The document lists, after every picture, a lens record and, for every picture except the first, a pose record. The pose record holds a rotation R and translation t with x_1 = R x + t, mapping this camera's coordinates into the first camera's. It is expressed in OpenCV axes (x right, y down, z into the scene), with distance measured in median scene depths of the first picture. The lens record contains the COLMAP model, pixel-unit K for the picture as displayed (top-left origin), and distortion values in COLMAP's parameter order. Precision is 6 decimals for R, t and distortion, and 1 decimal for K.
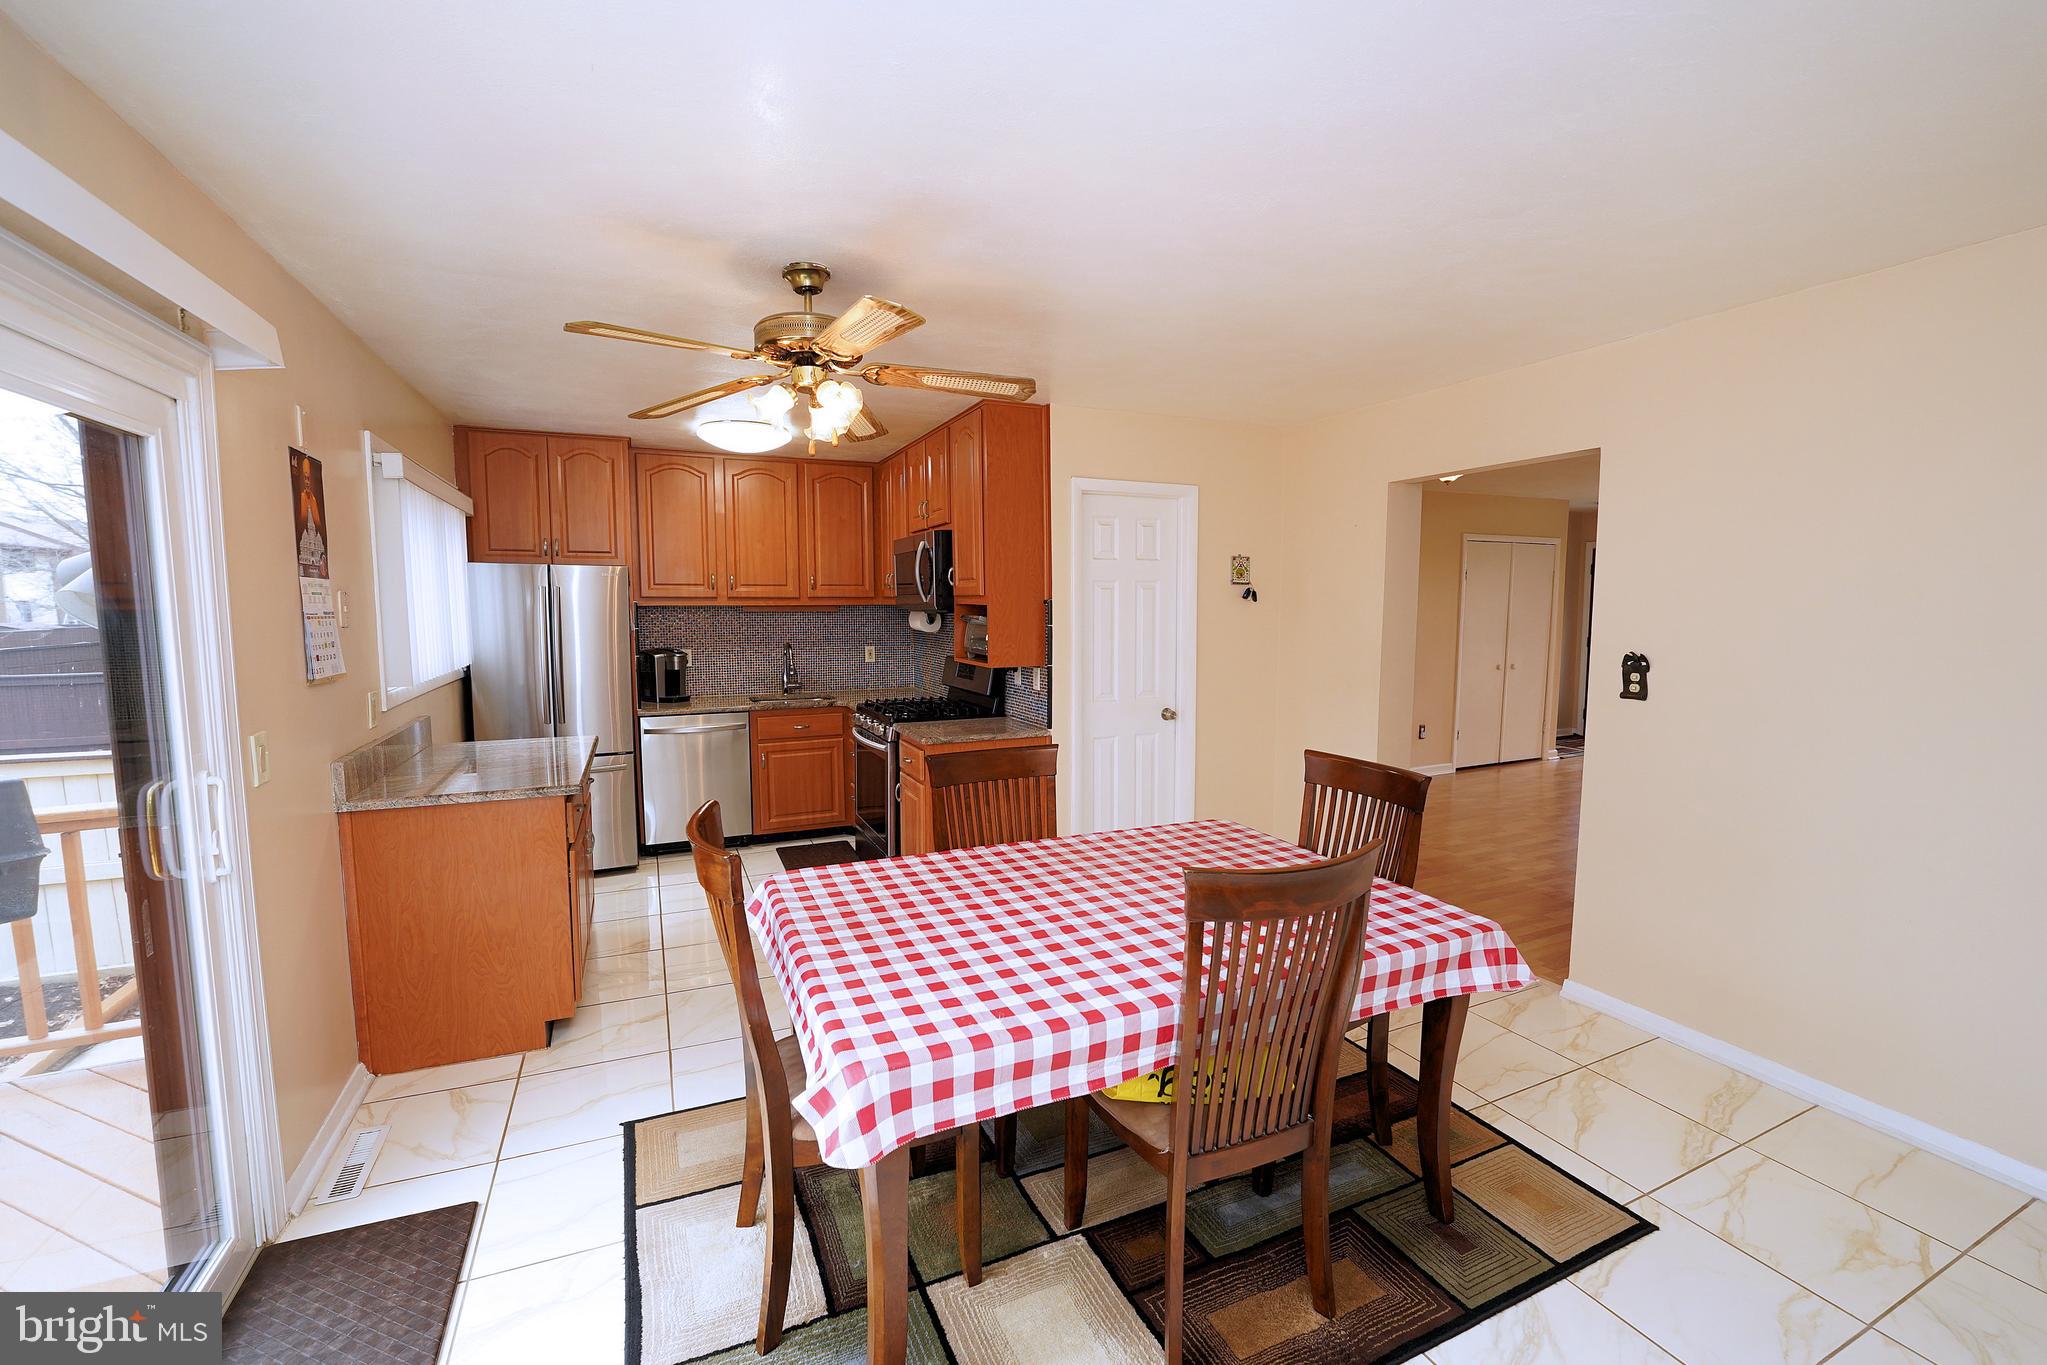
lens RADIAL K [[853.4, 0, 1023.5], [0, 853.4, 682.5], [0, 0, 1]] dist [-0.027348, 0.000154]
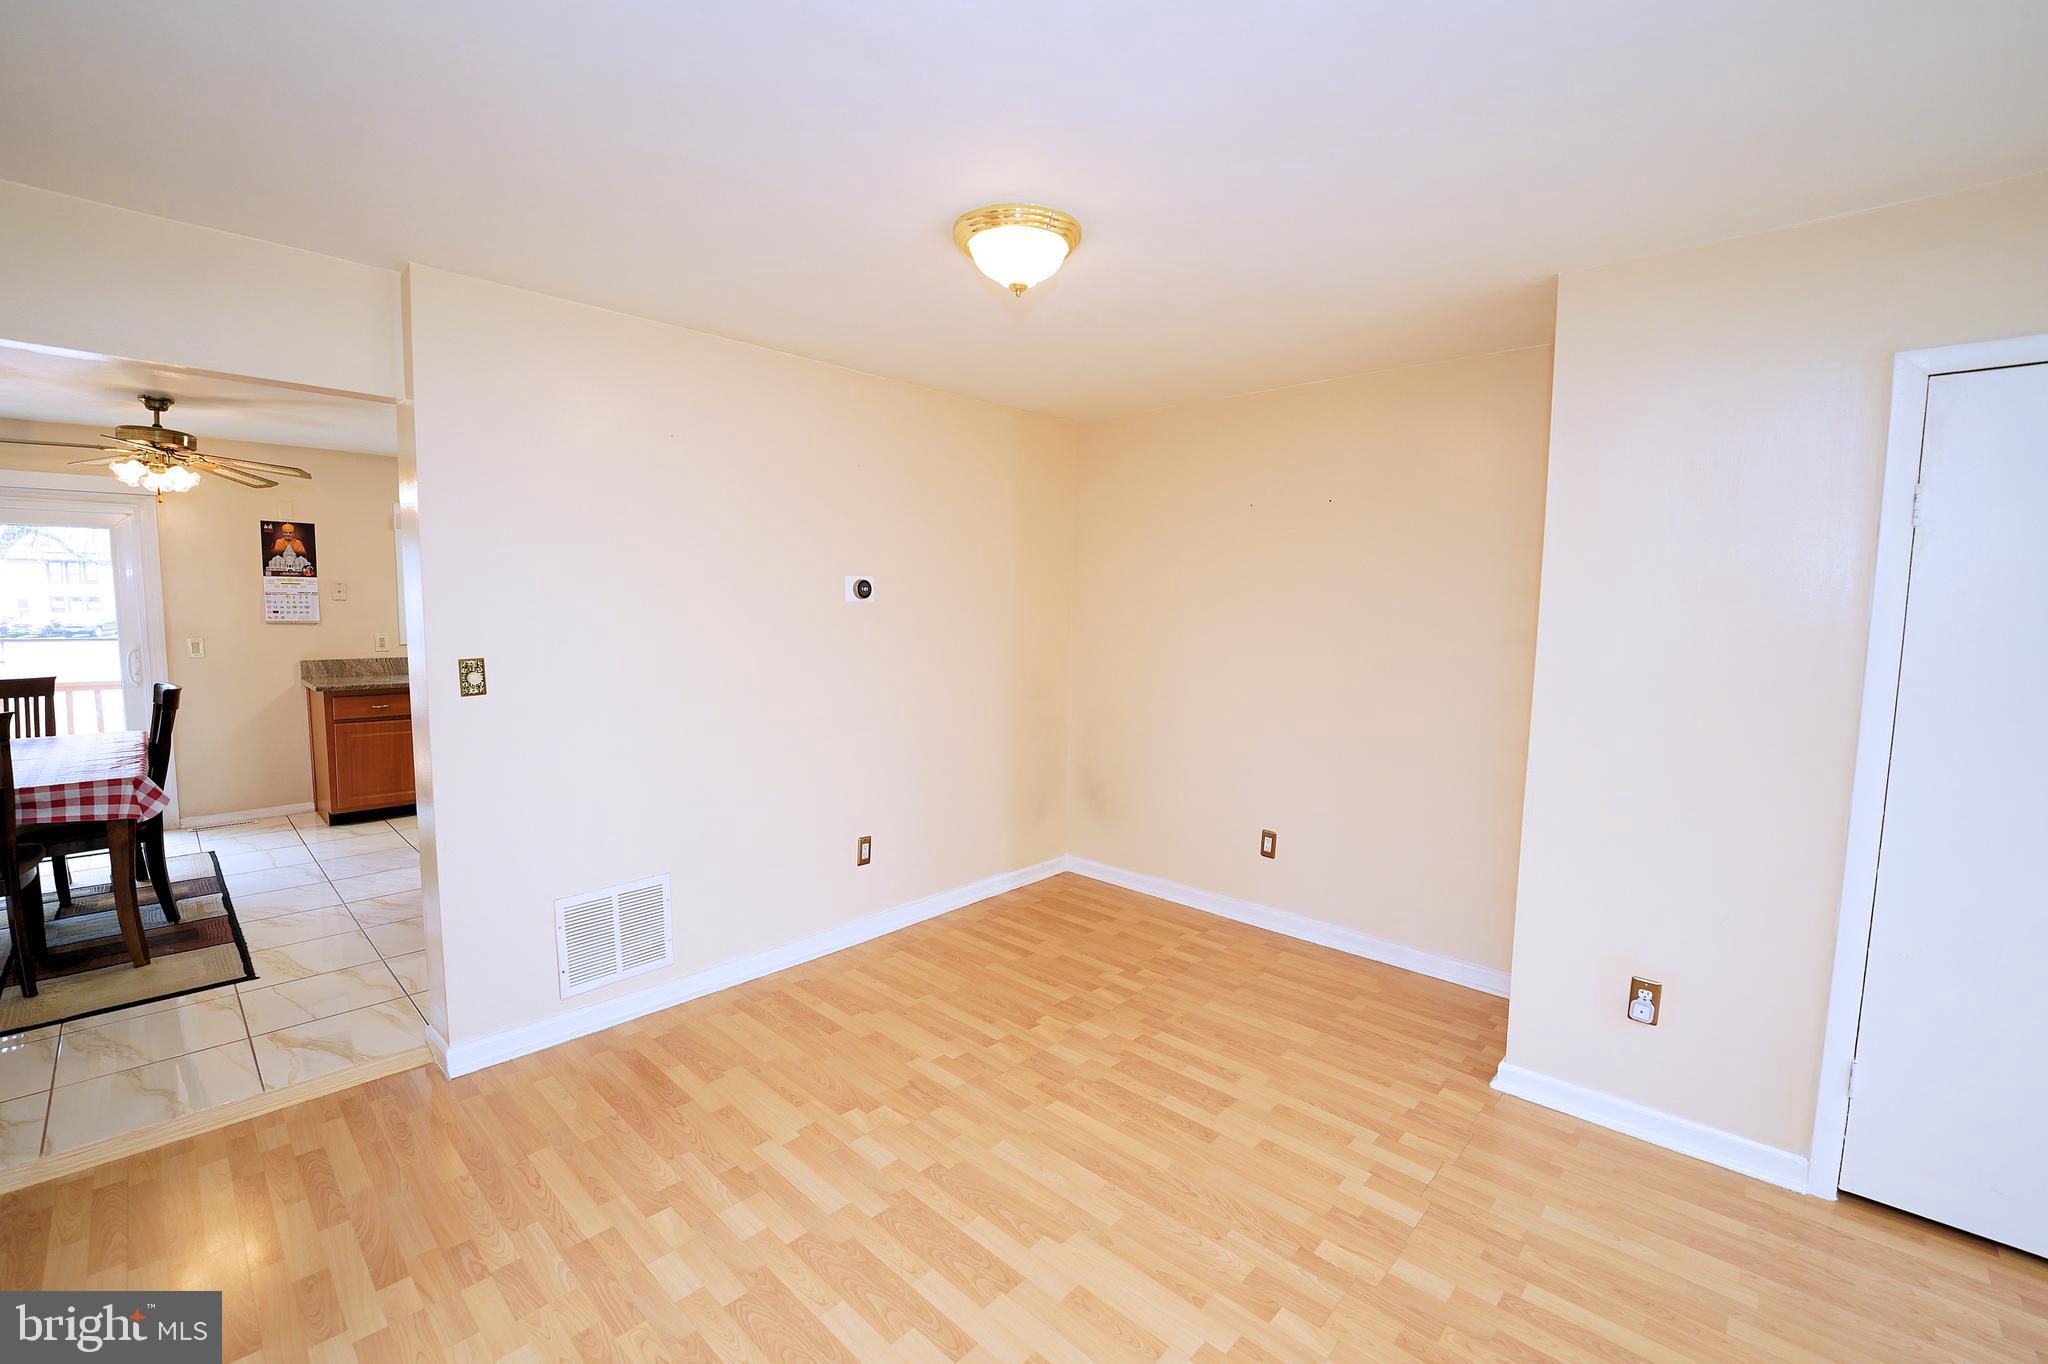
lens RADIAL K [[853.9, 0, 1024.0], [0, 853.9, 682.0], [0, 0, 1]] dist [-0.027348, 0.000154]
pose [[0.387040, 0.092093, -0.917452, 1.004773], [-0.102557, 0.993126, 0.056424, -0.086993], [0.916342, 0.072253, 0.393824, 0.973318]]
